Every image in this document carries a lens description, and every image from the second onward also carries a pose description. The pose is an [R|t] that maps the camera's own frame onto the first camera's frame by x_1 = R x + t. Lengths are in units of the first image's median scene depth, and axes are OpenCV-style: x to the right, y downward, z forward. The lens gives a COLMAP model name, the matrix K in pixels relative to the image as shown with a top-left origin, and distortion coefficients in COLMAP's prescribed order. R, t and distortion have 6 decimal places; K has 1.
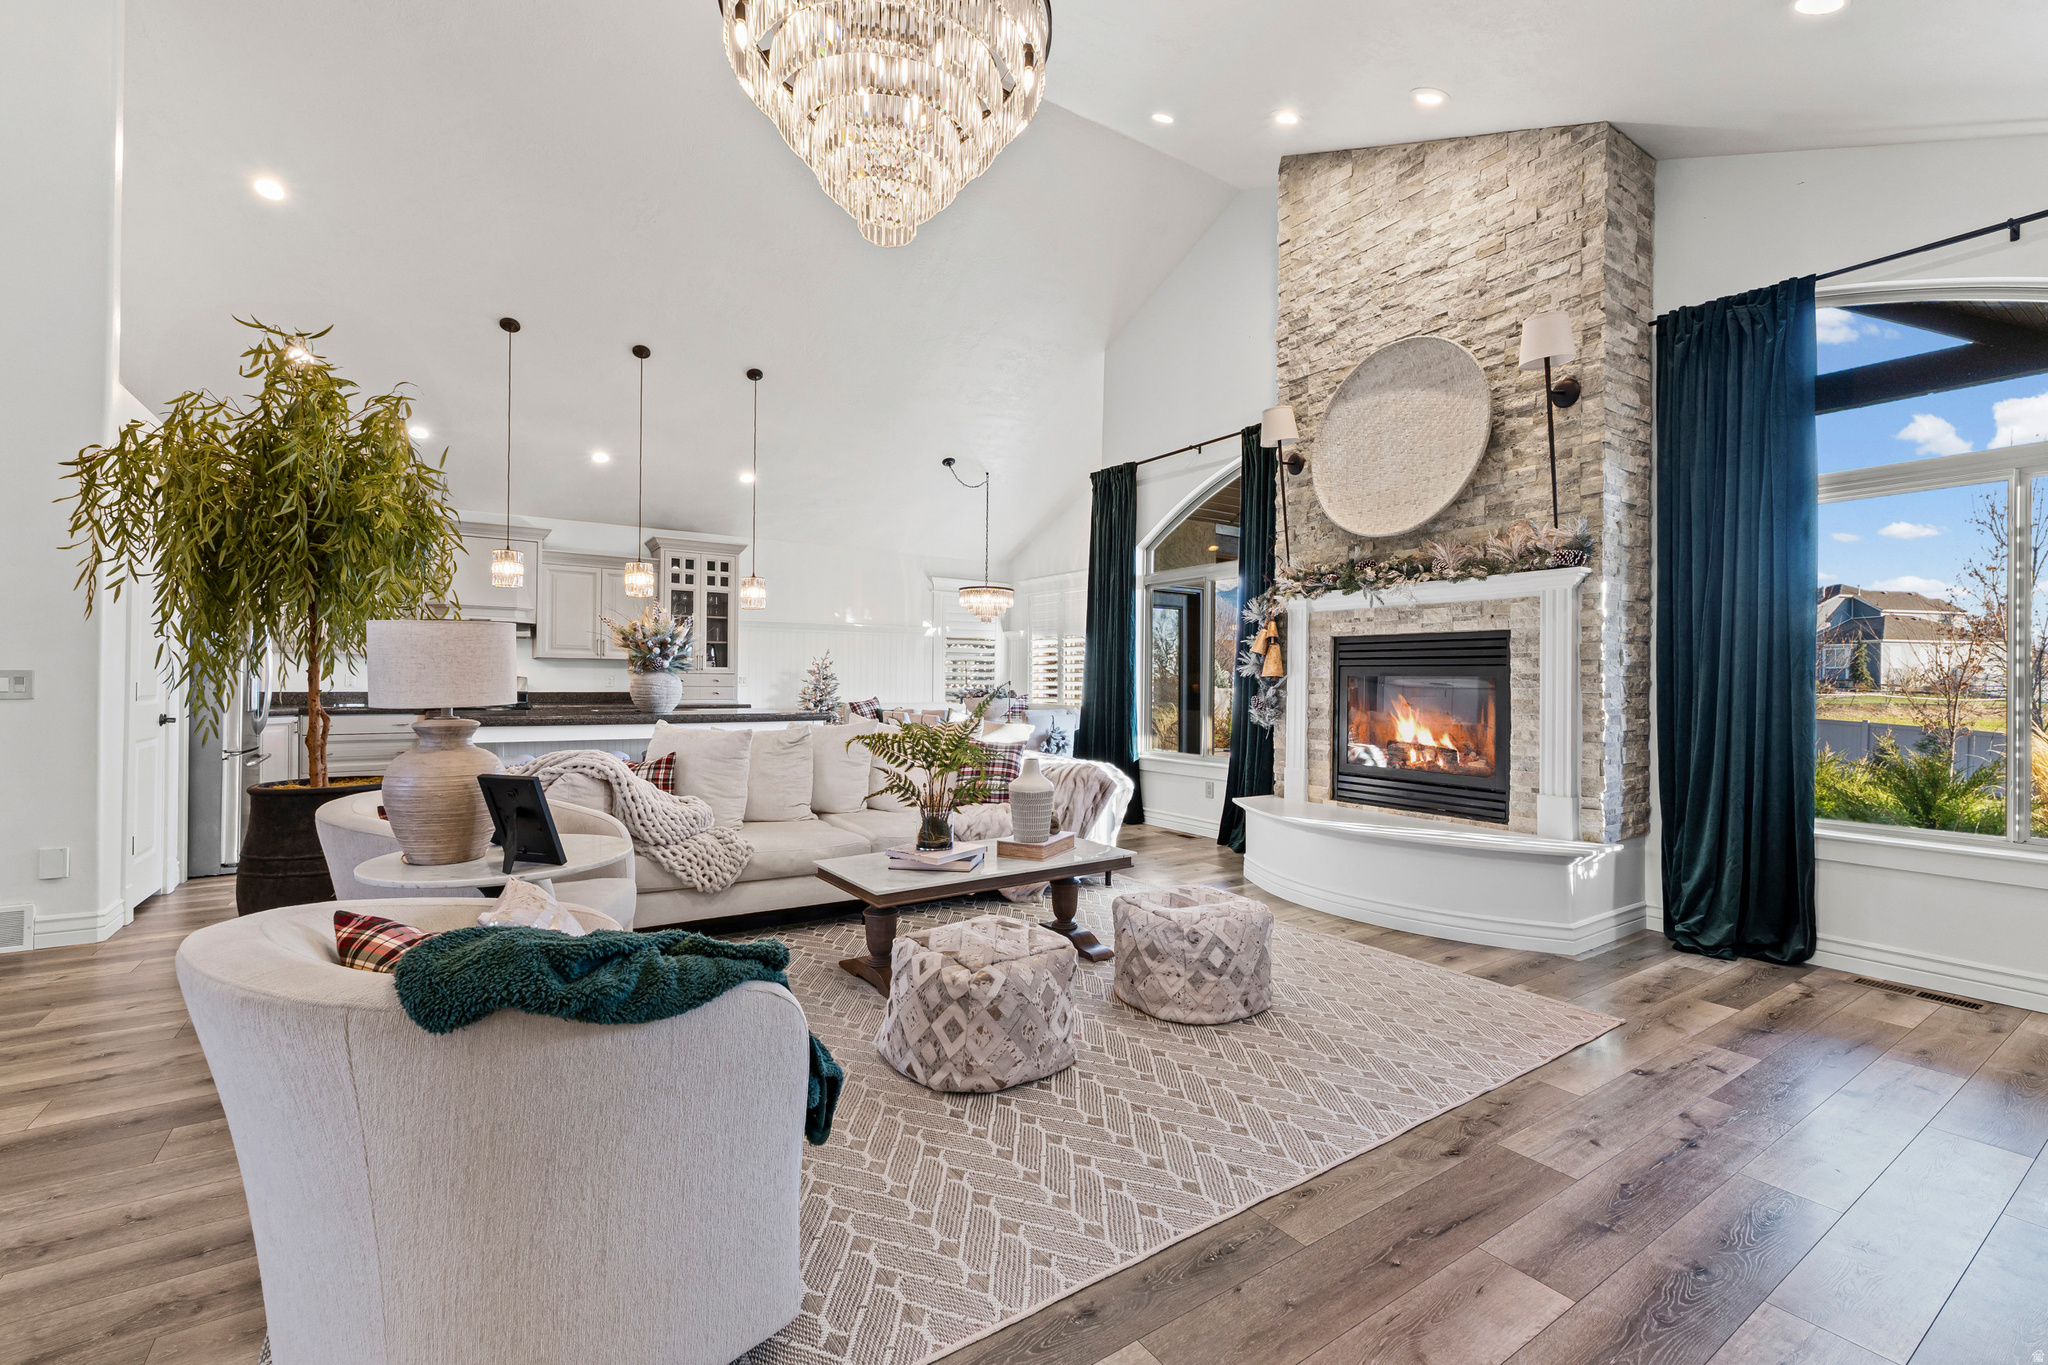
lens RADIAL K [[869.0, 0, 1032.0], [0, 869.0, 682.6], [0, 0, 1]] dist [0.006311, -0.000126]
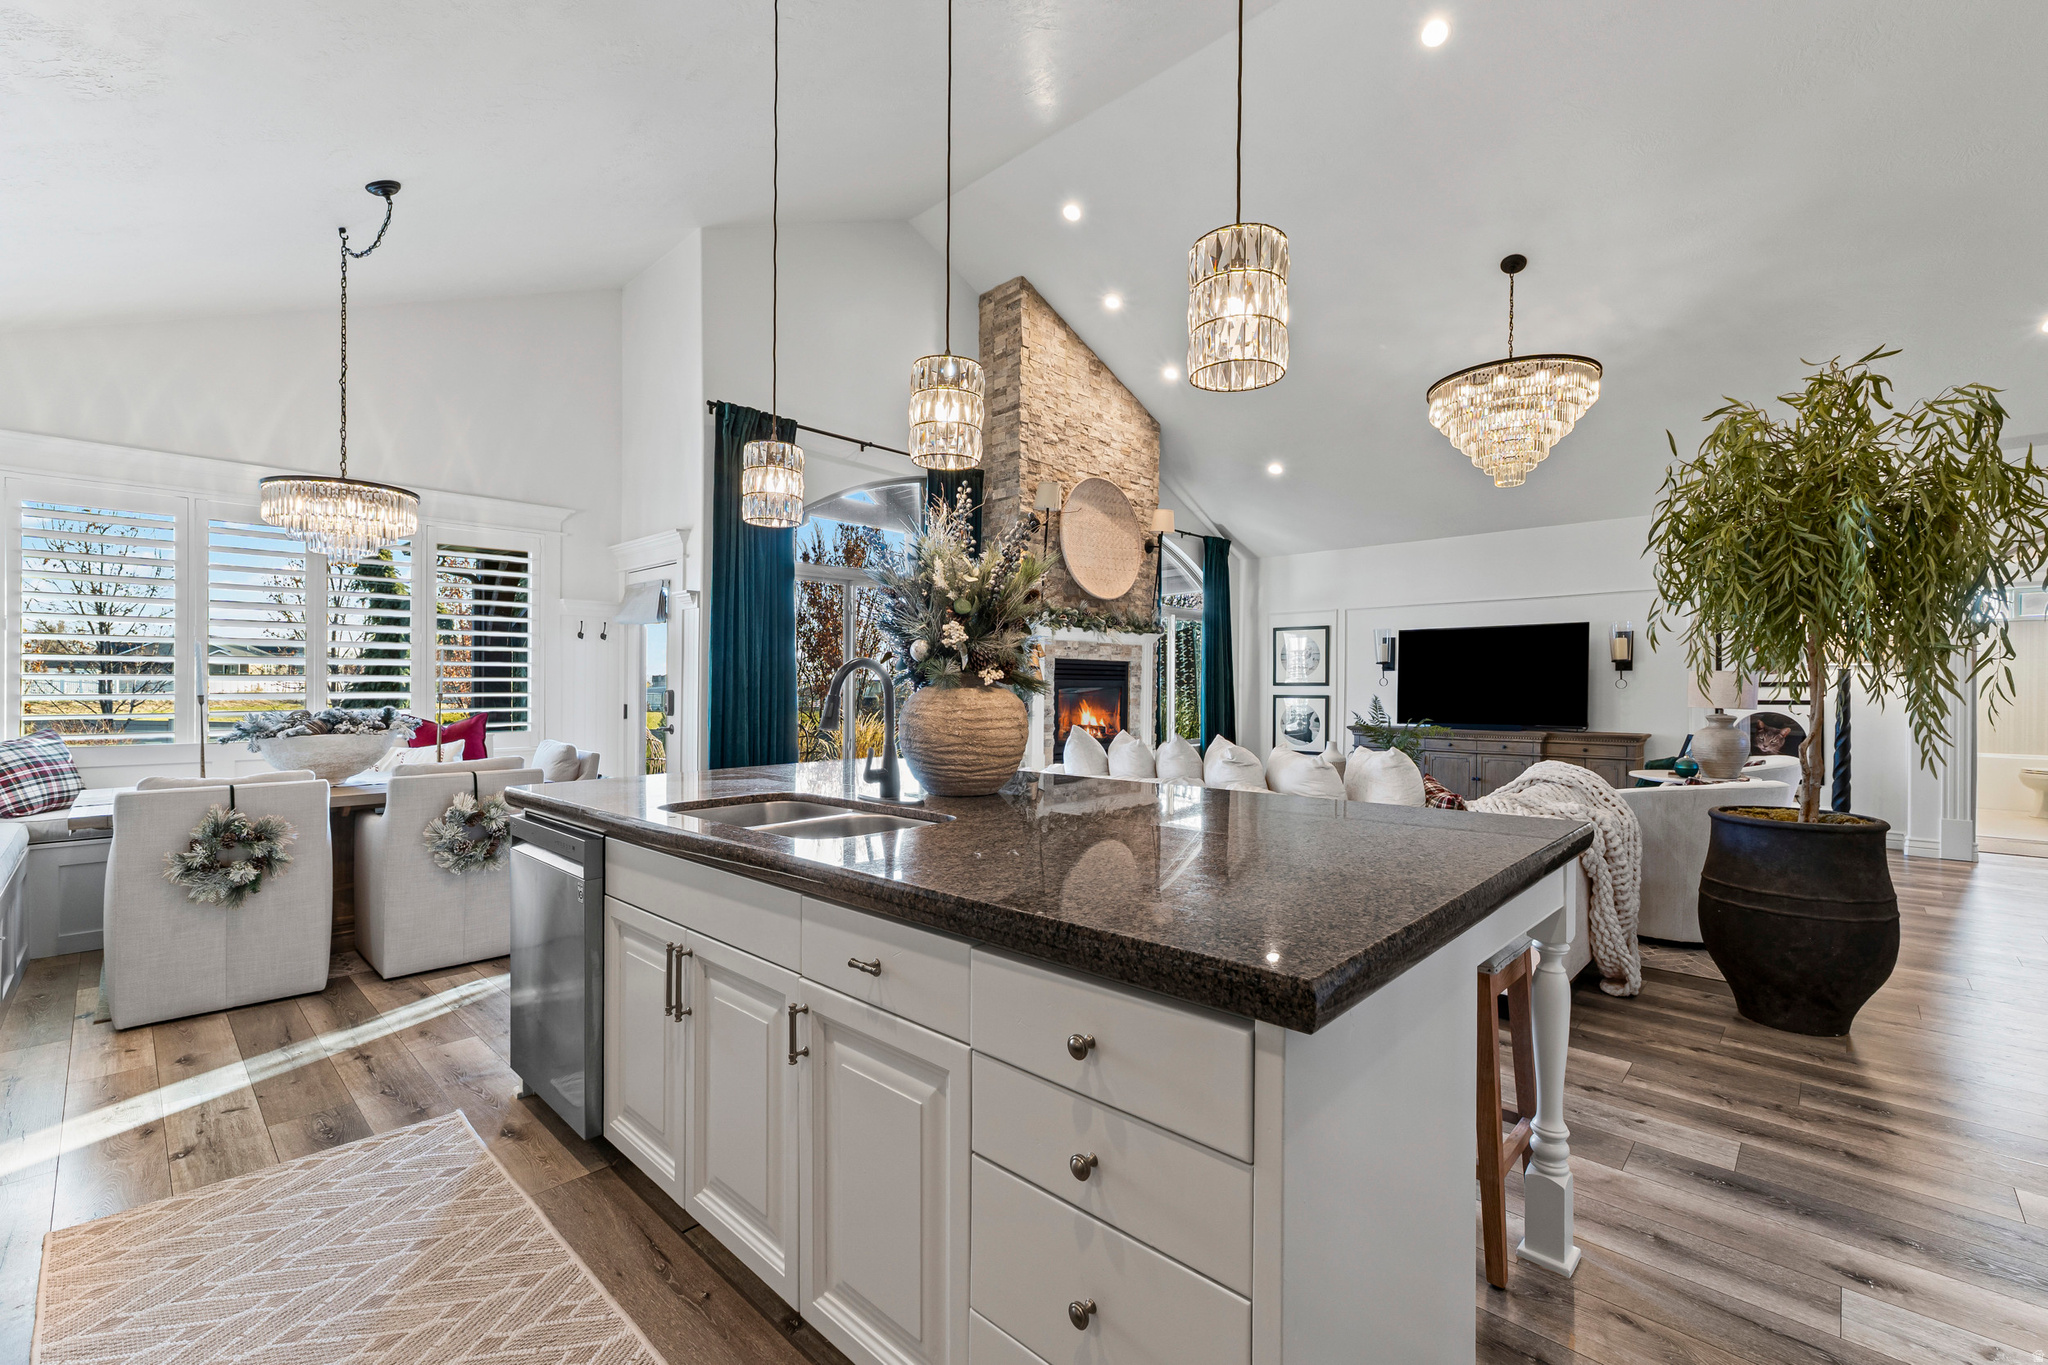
lens RADIAL K [[856.8, 0, 1046.6], [0, 856.8, 699.7], [0, 0, 1]] dist [0.000331, -0.000140]
pose [[-0.229955, -0.026185, 0.972849, -1.140437], [-0.003375, 0.999653, 0.026109, -0.024752], [-0.973195, 0.002721, -0.229963, 1.508302]]
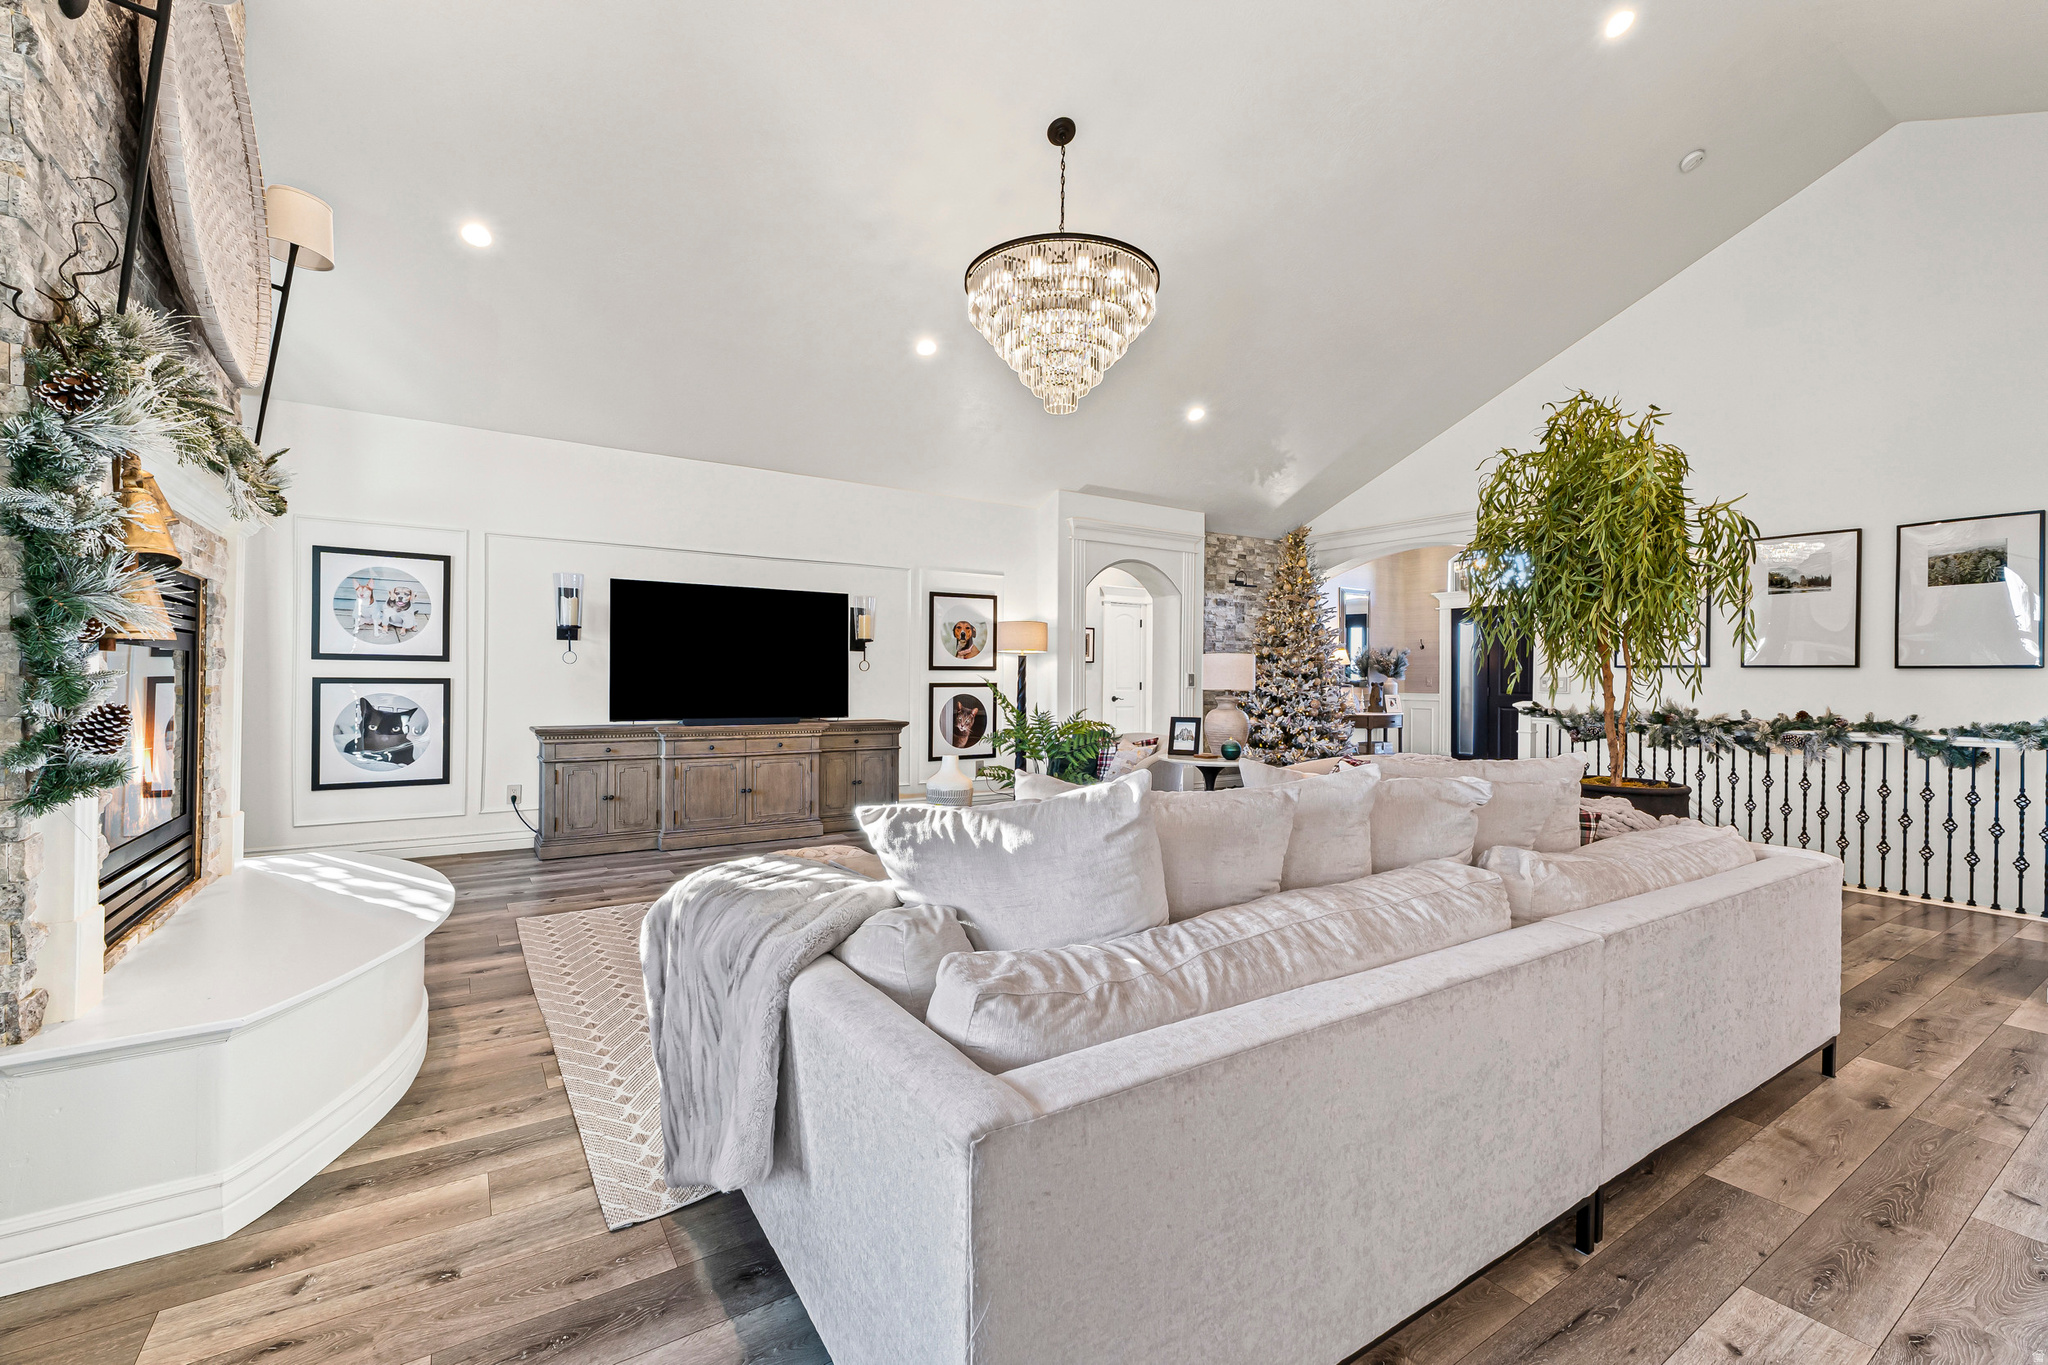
lens RADIAL K [[869.2, 0, 1023.3], [0, 869.2, 678.0], [0, 0, 1]] dist [0.001277, 0.000203]
pose [[-0.999775, -0.019206, 0.008975, -0.071122], [-0.019213, 0.999815, -0.000698, 0.001876], [-0.008960, -0.000870, -0.999959, 1.562005]]
